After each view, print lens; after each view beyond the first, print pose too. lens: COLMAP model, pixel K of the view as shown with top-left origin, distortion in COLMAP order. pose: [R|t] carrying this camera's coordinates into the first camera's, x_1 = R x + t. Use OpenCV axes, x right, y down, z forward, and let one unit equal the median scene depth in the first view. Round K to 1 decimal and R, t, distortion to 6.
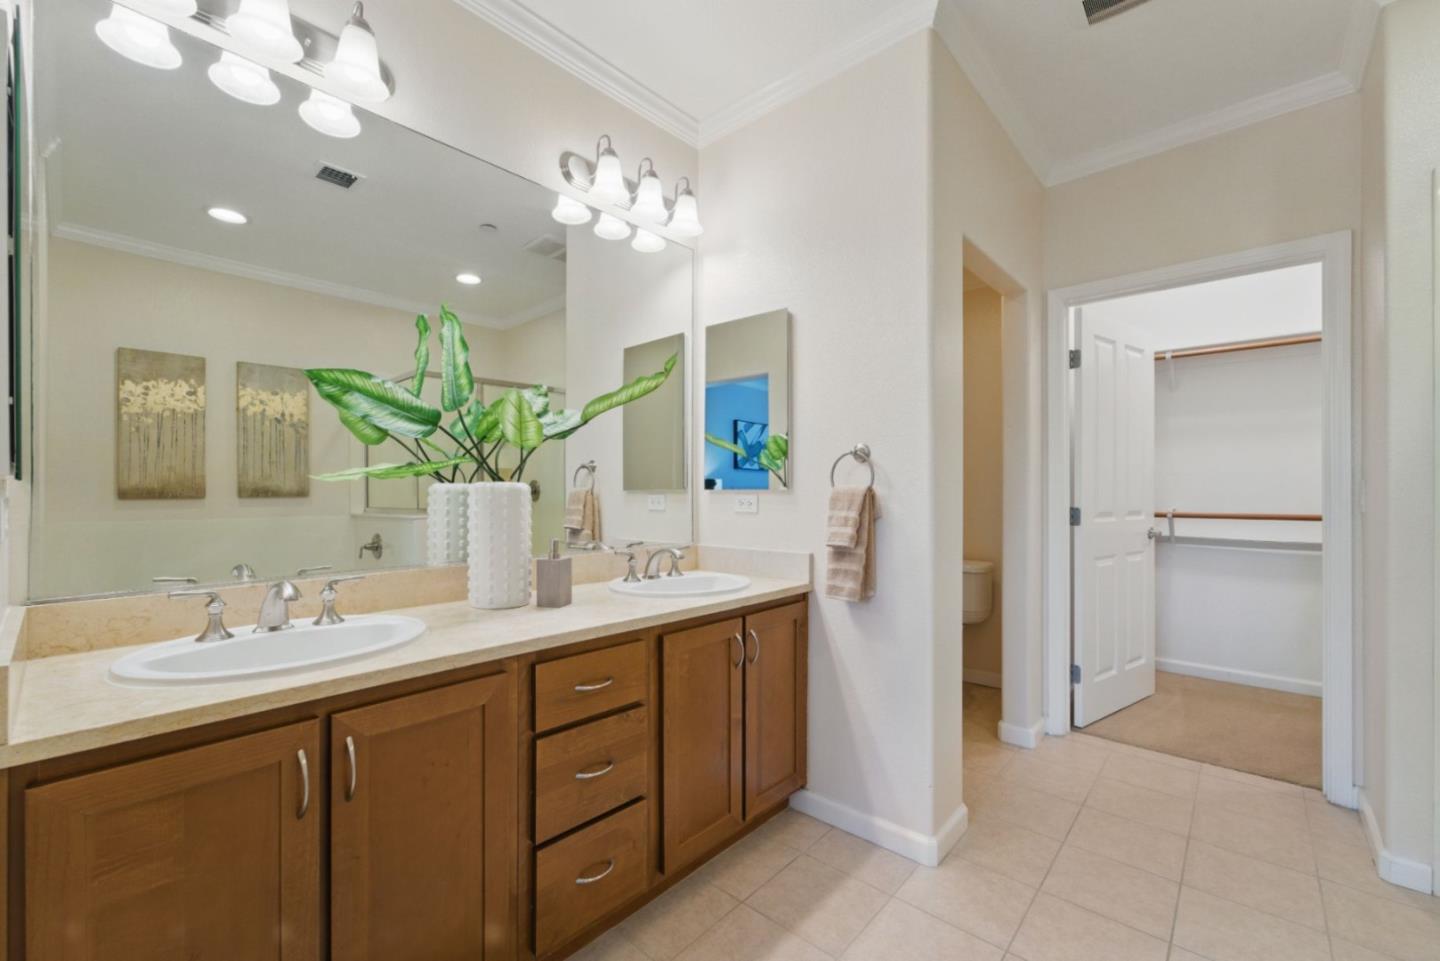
lens RADIAL K [[588.6, 0, 720.5], [0, 588.6, 488.1], [0, 0, 1]] dist [-0.004189, 0.004393]
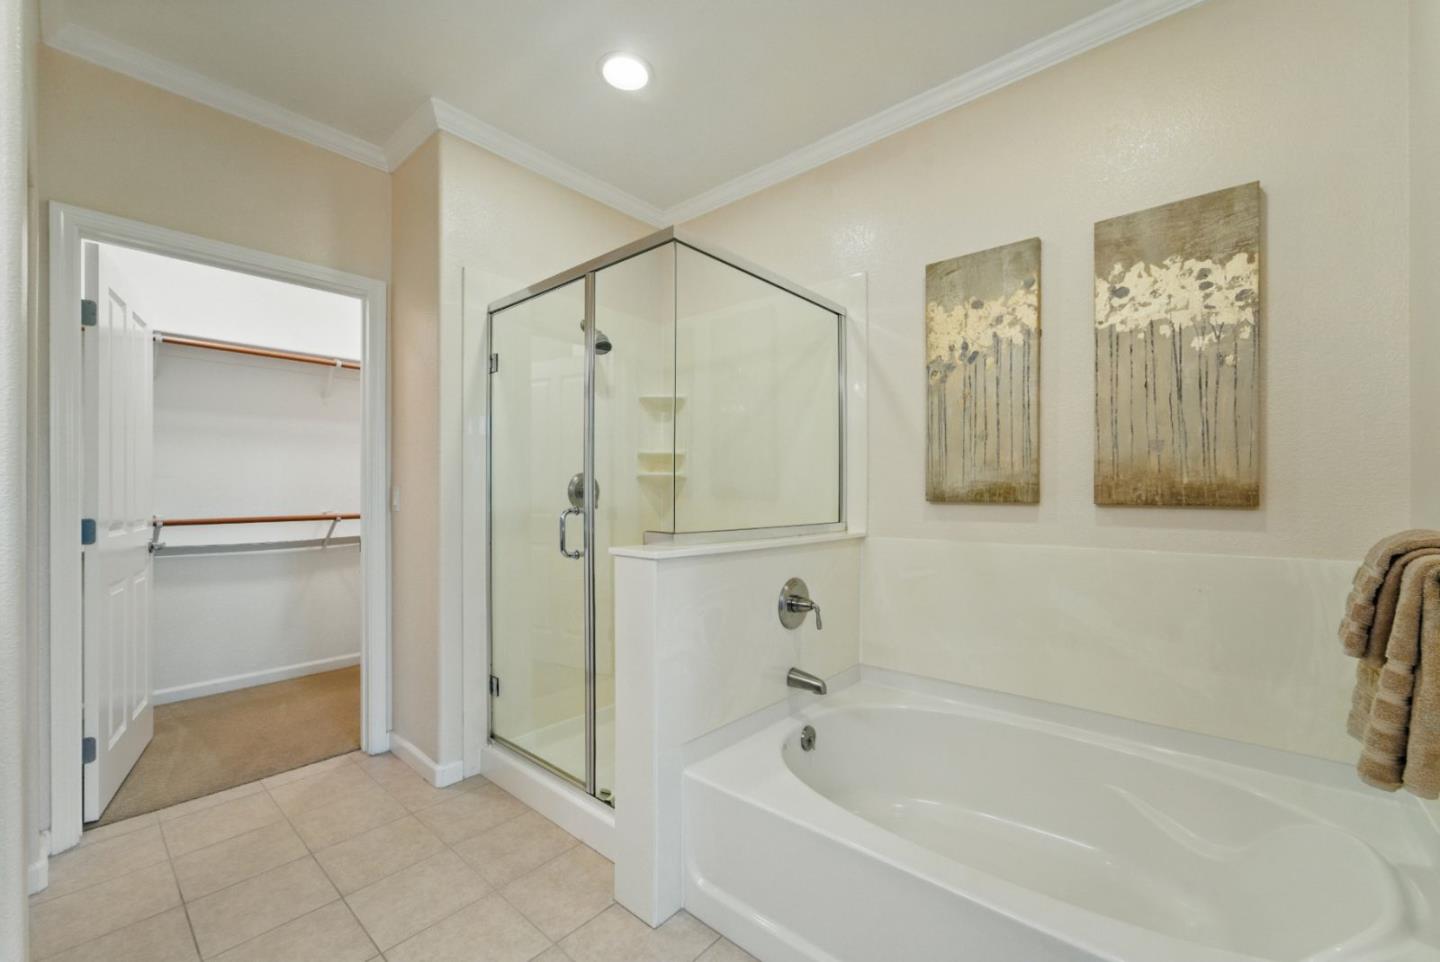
lens RADIAL K [[588.6, 0, 717.8], [0, 588.6, 481.7], [0, 0, 1]] dist [-0.004189, 0.004393]
pose [[0.006266, 0.015650, 0.999858, -0.138098], [0.001837, 0.999876, -0.015661, 0.001203], [-0.999979, 0.001935, 0.006237, 0.260908]]
